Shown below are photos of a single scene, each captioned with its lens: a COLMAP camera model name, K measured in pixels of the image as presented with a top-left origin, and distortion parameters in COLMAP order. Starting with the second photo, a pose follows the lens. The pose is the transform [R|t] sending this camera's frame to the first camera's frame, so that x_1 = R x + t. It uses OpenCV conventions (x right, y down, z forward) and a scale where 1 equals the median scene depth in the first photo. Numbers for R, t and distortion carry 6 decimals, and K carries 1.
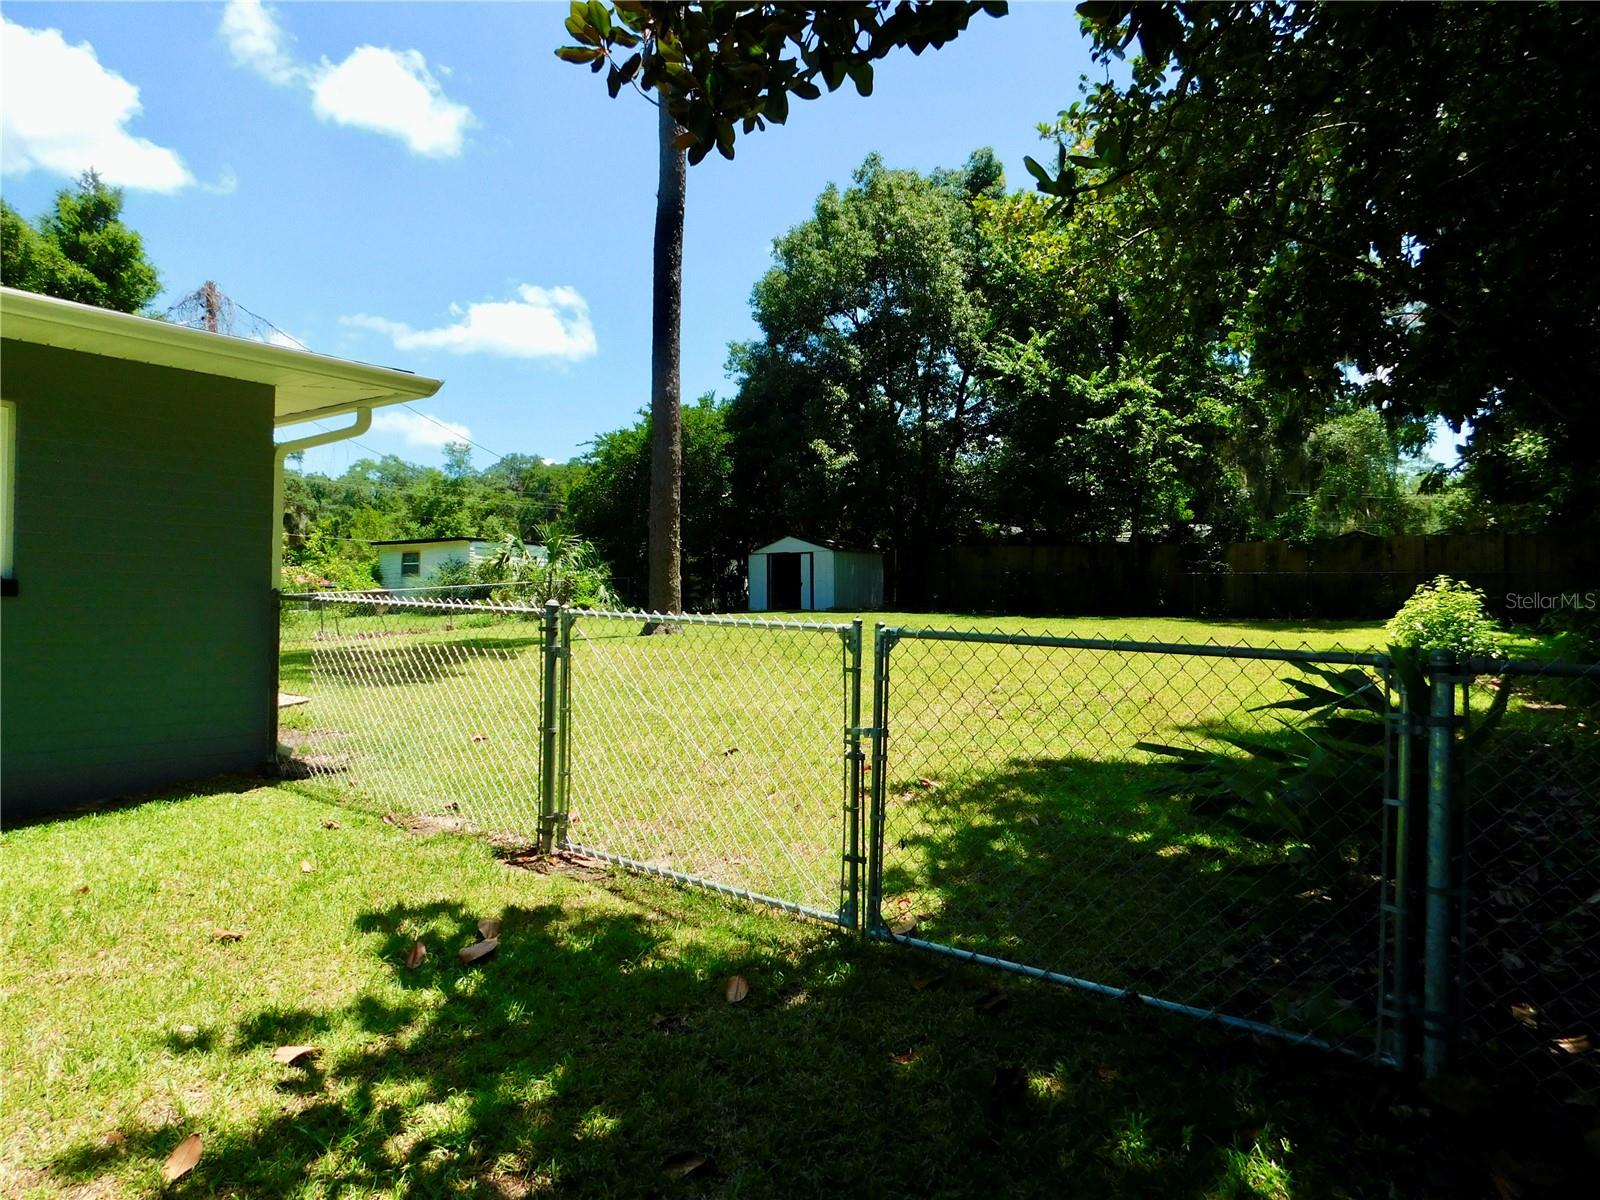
lens RADIAL K [[1058.1, 0, 800.7], [0, 1058.1, 604.9], [0, 0, 1]] dist [-0.078712, 0.066081]
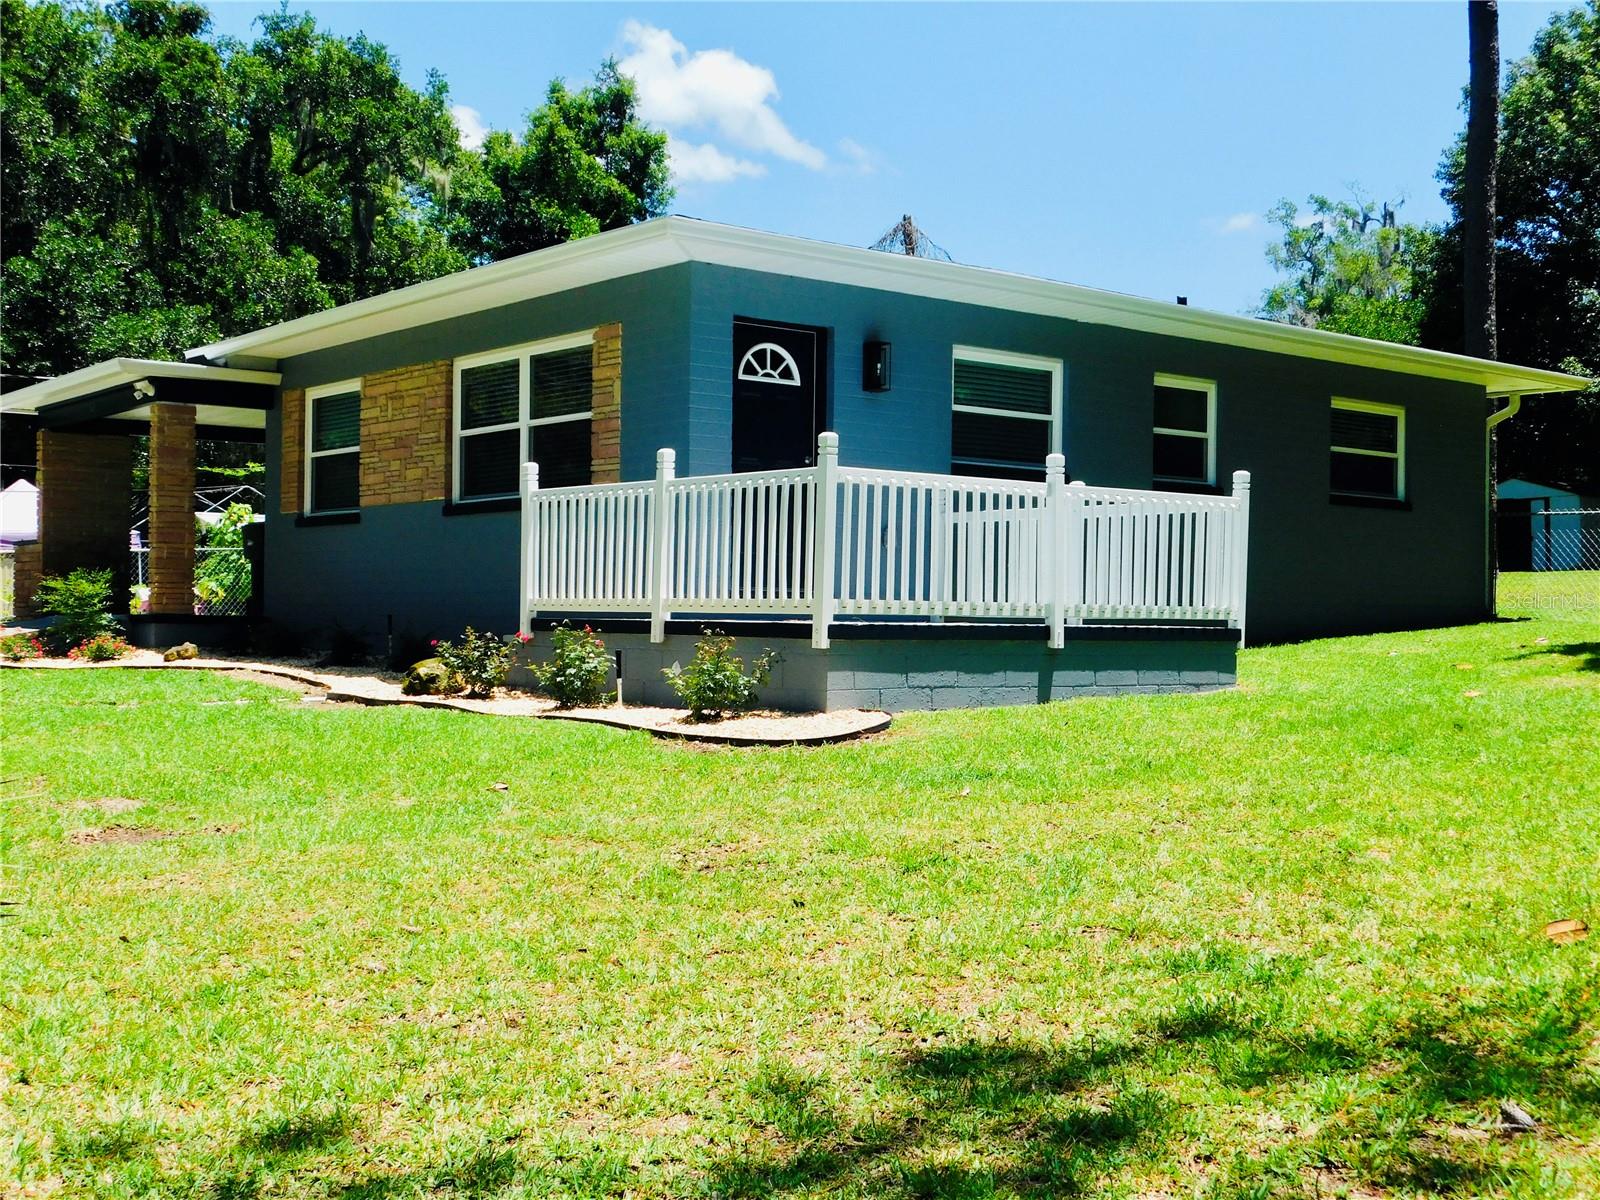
lens RADIAL K [[1904.5, 0, 800.0], [0, 1904.5, 600.0], [0, 0, 1]] dist [-0.015743, 0.068432]
pose [[0.973063, -0.006230, -0.230455, -0.207651], [0.004646, 0.999962, -0.007413, 0.033921], [0.230492, 0.006143, 0.973055, -0.521048]]
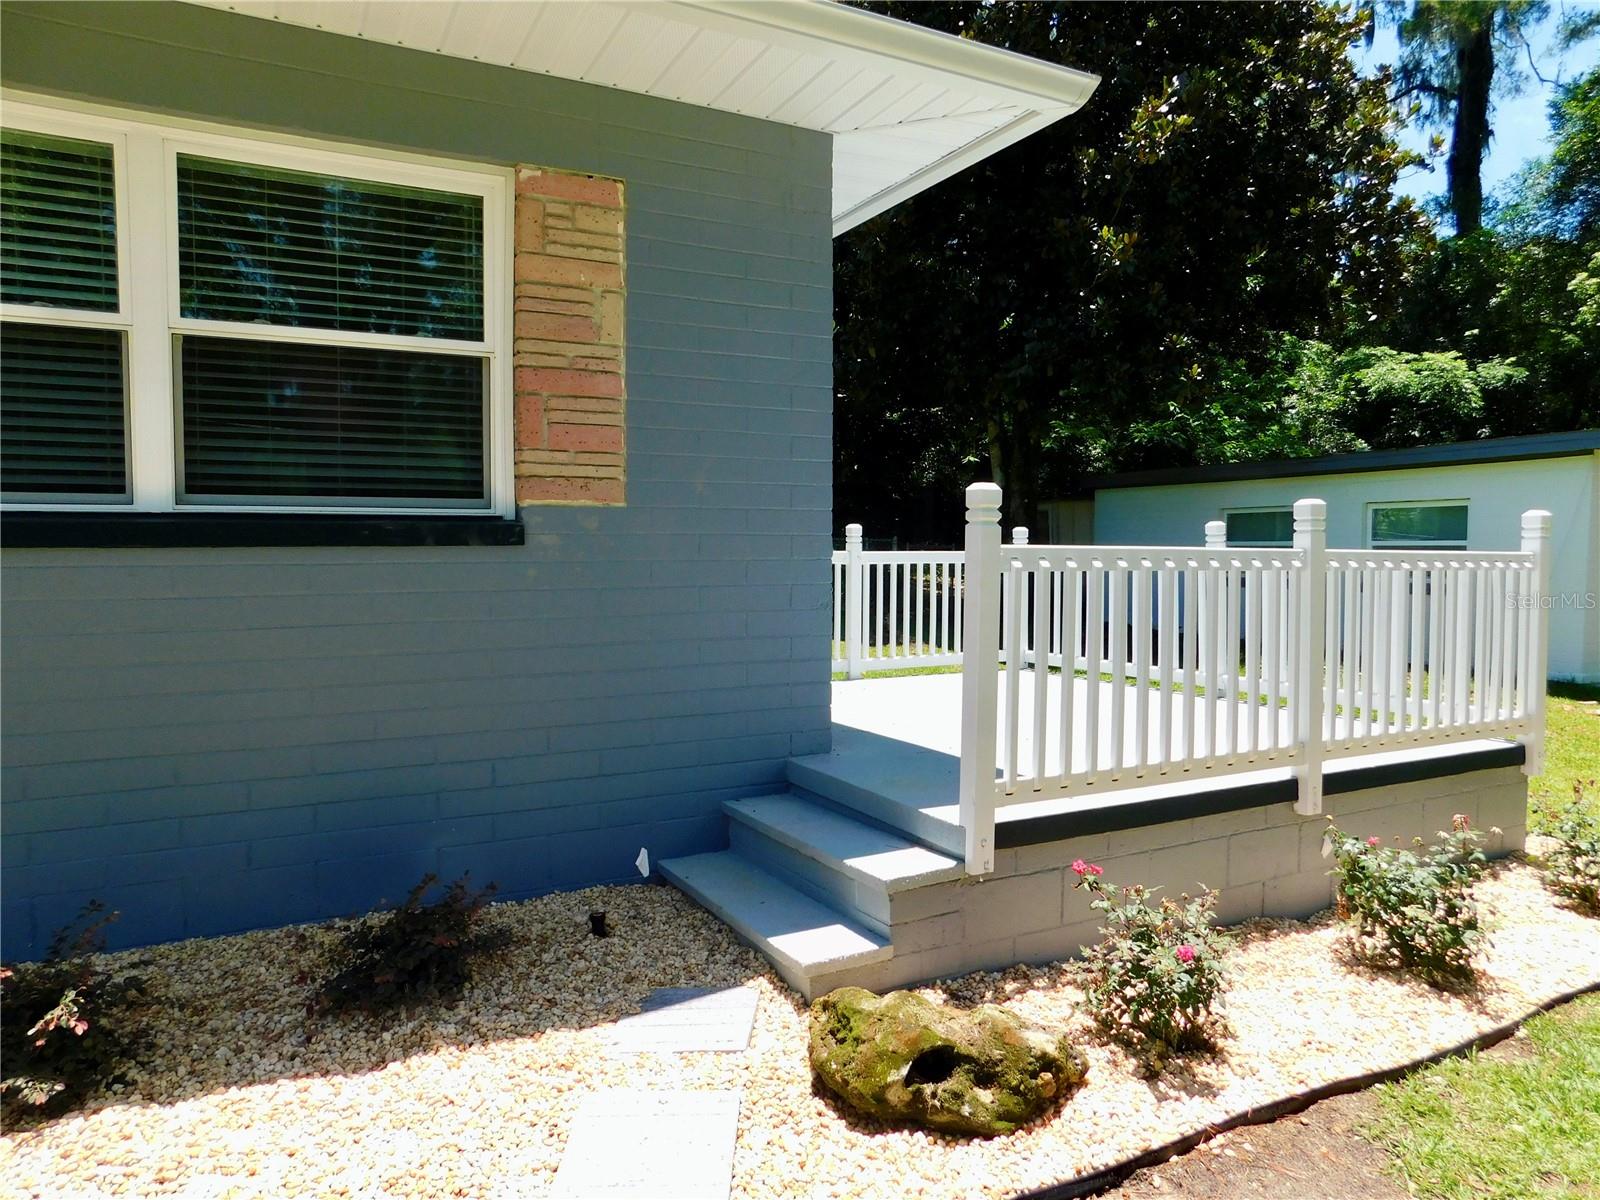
lens RADIAL K [[1058.1, 0, 800.7], [0, 1058.1, 604.9], [0, 0, 1]] dist [-0.078712, 0.066081]
pose [[0.421841, -0.057125, 0.904868, -0.489520], [0.002849, 0.998092, 0.061682, 0.003023], [-0.906665, -0.023442, 0.421199, -0.117830]]
